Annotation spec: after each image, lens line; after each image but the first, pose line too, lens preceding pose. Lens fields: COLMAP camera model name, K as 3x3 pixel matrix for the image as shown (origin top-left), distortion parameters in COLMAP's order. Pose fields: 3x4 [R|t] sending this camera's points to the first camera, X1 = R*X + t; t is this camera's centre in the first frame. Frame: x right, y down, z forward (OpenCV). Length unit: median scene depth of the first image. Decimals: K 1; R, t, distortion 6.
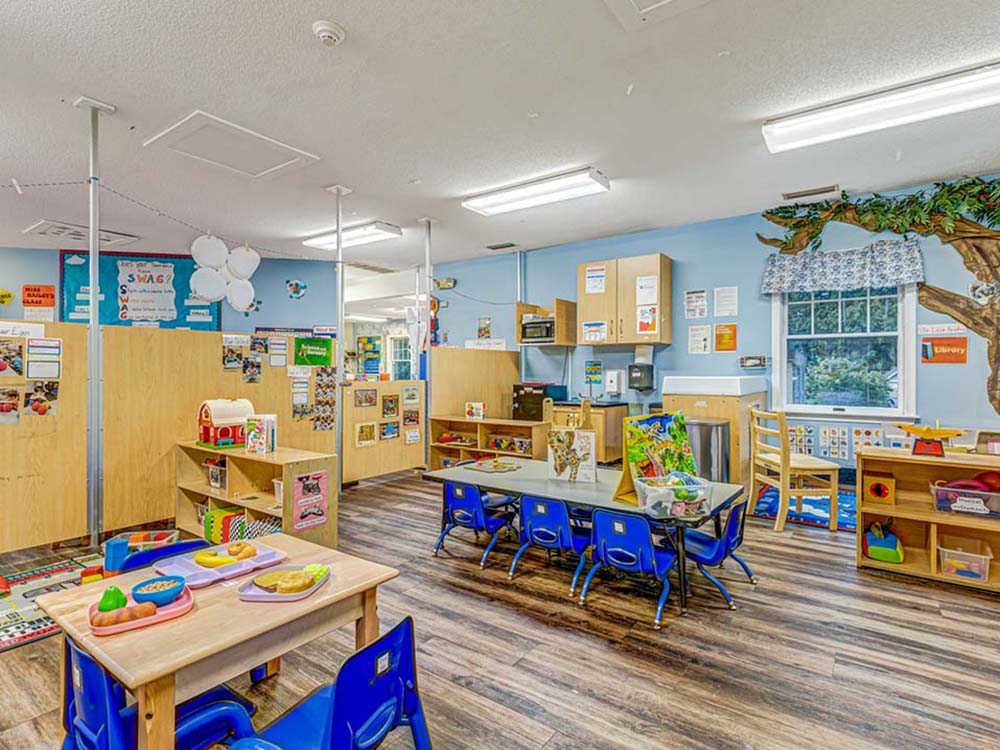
lens RADIAL K [[497.8, 0, 503.5], [0, 497.8, 372.6], [0, 0, 1]] dist [0.002669, 0.000127]
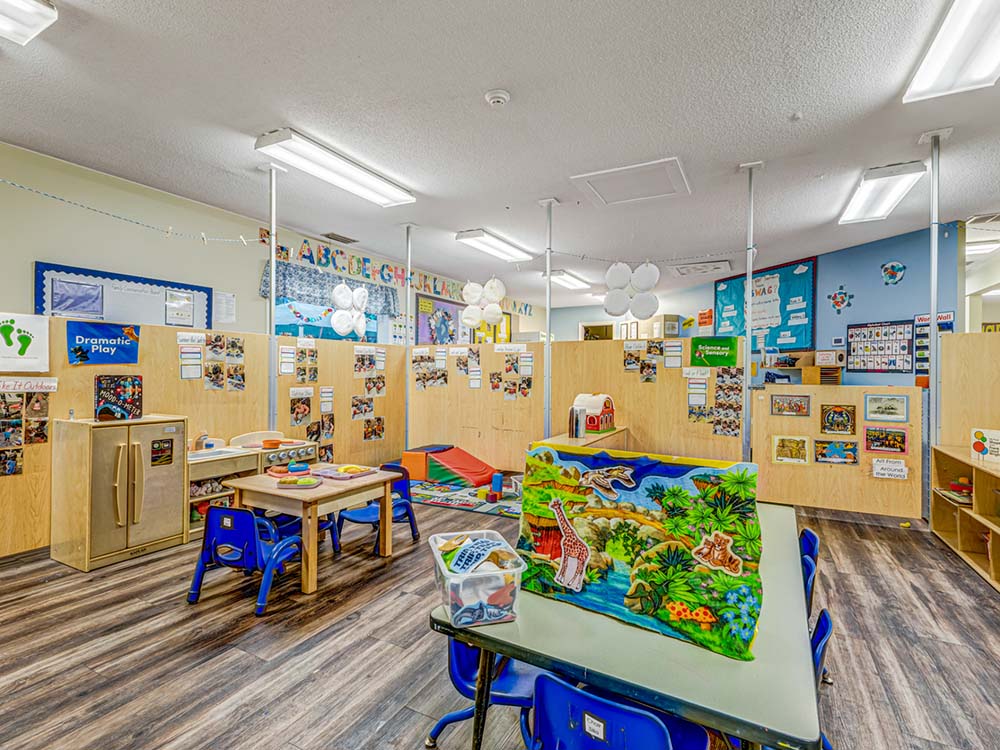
lens RADIAL K [[466.9, 0, 504.1], [0, 466.9, 372.6], [0, 0, 1]] dist [0.001626, 0.000178]
pose [[0.155905, 0.001411, -0.987771, 0.426241], [-0.007756, 0.999970, 0.000204, 0.000804], [0.987742, 0.007630, 0.155911, 0.443616]]
